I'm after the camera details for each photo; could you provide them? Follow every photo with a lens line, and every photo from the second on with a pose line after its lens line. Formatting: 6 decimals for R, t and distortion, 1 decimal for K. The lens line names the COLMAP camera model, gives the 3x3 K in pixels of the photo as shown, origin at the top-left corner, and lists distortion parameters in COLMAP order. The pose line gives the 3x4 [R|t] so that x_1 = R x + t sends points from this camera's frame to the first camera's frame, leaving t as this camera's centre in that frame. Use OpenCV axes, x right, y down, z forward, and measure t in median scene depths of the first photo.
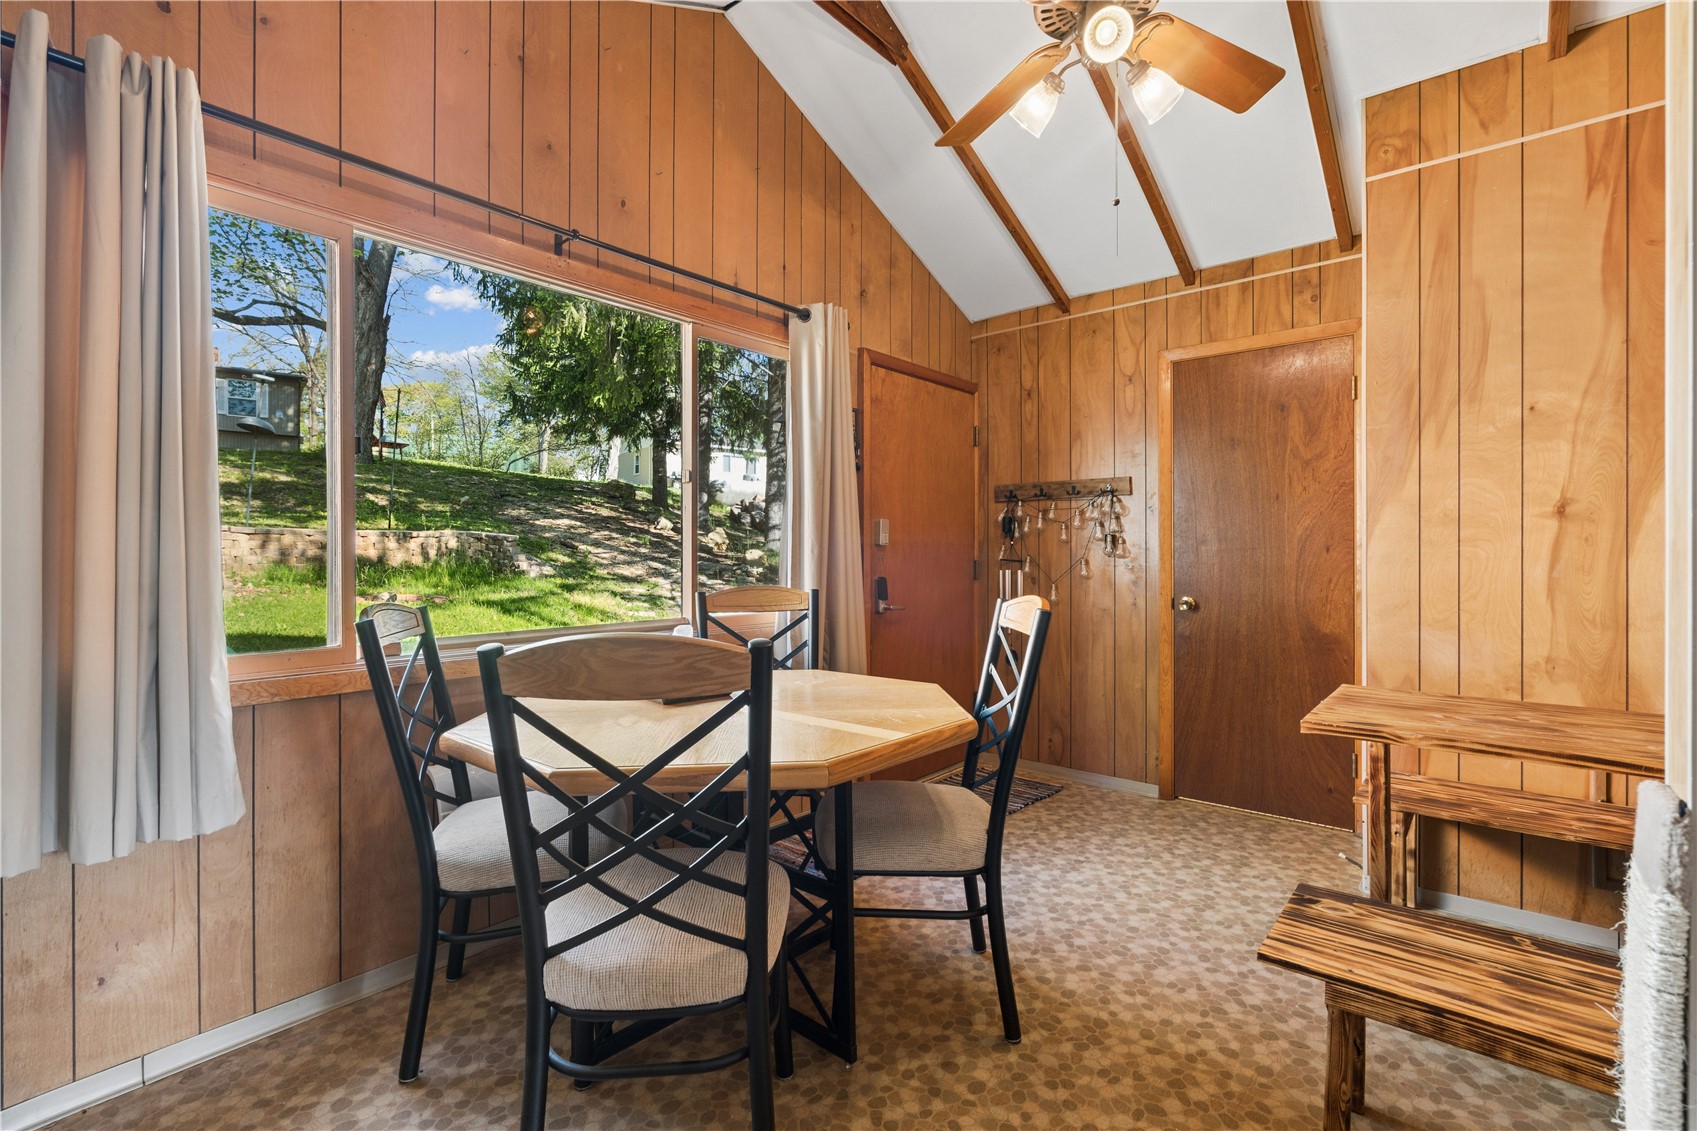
lens RADIAL K [[769.2, 0, 859.1], [0, 769.2, 552.2], [0, 0, 1]] dist [-0.007798, 0.003651]
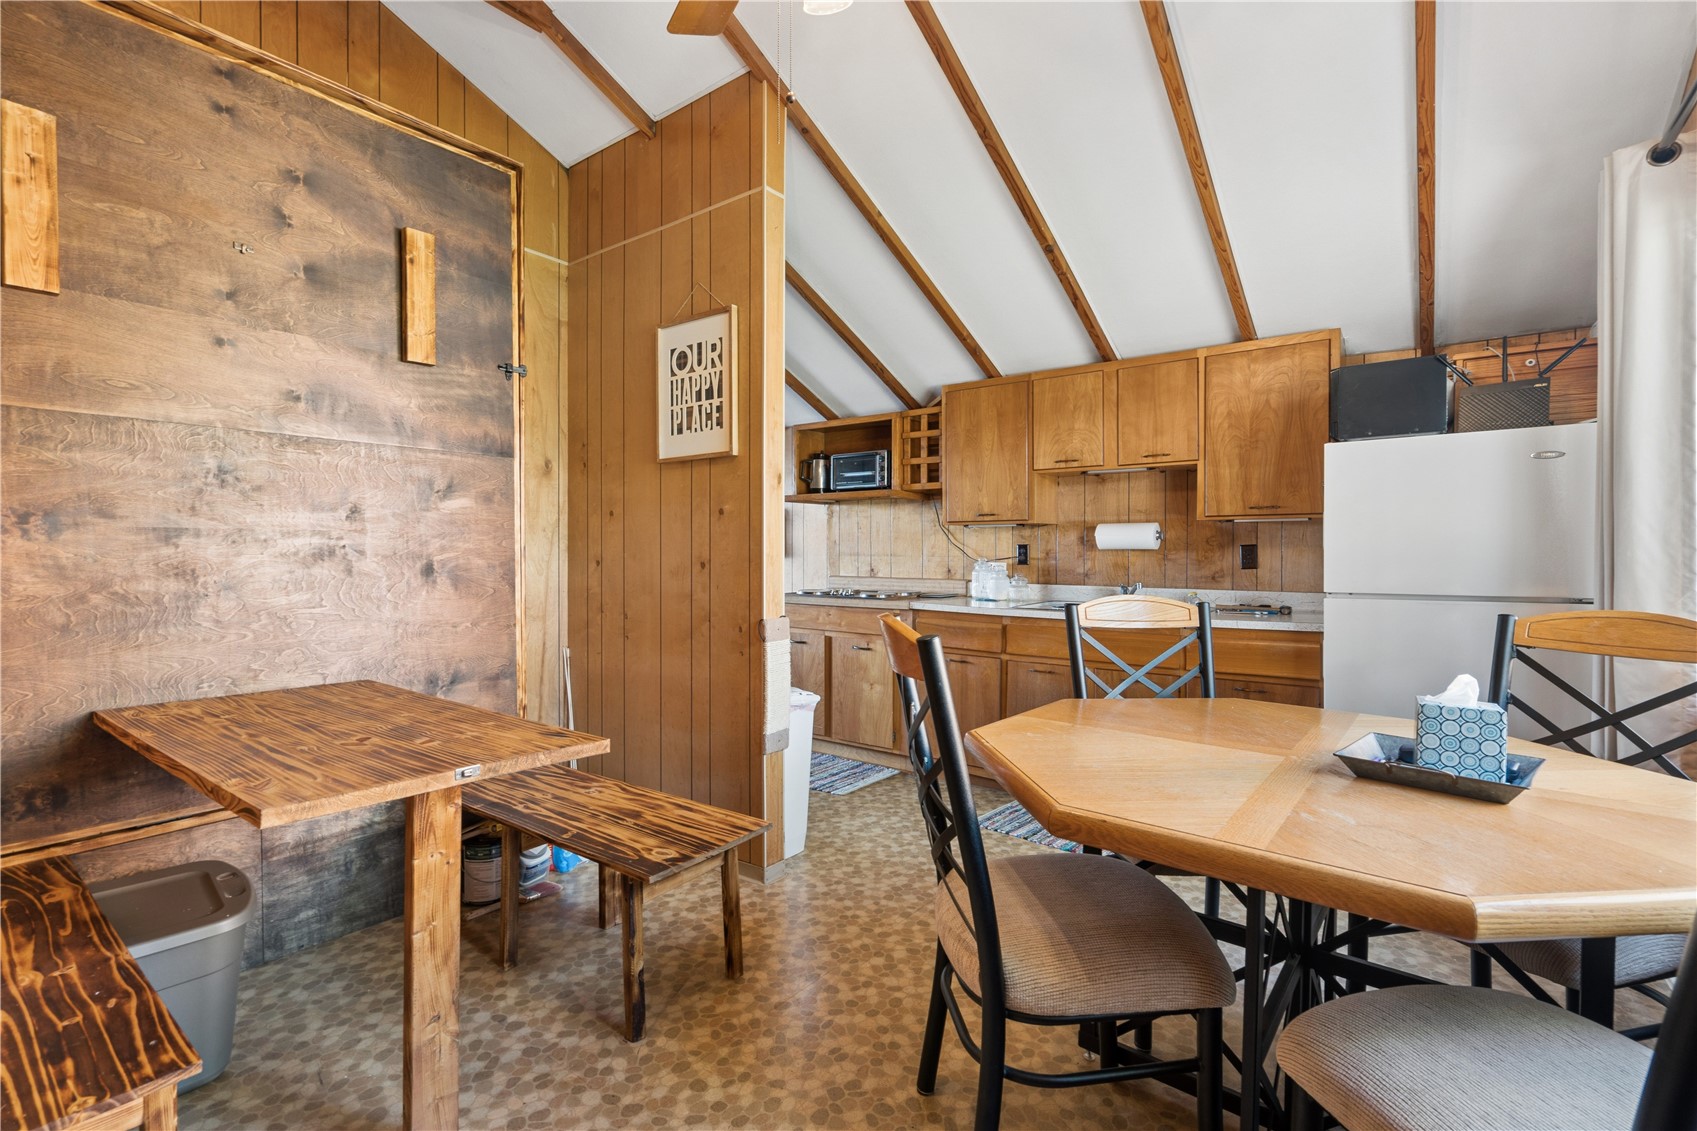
lens RADIAL K [[769.2, 0, 845.9], [0, 769.2, 562.3], [0, 0, 1]] dist [-0.007798, 0.003651]
pose [[-0.999150, -0.000476, -0.041217, 0.327417], [-0.000843, 0.999960, 0.008871, 0.001214], [0.041211, 0.008898, -0.999111, 1.865846]]
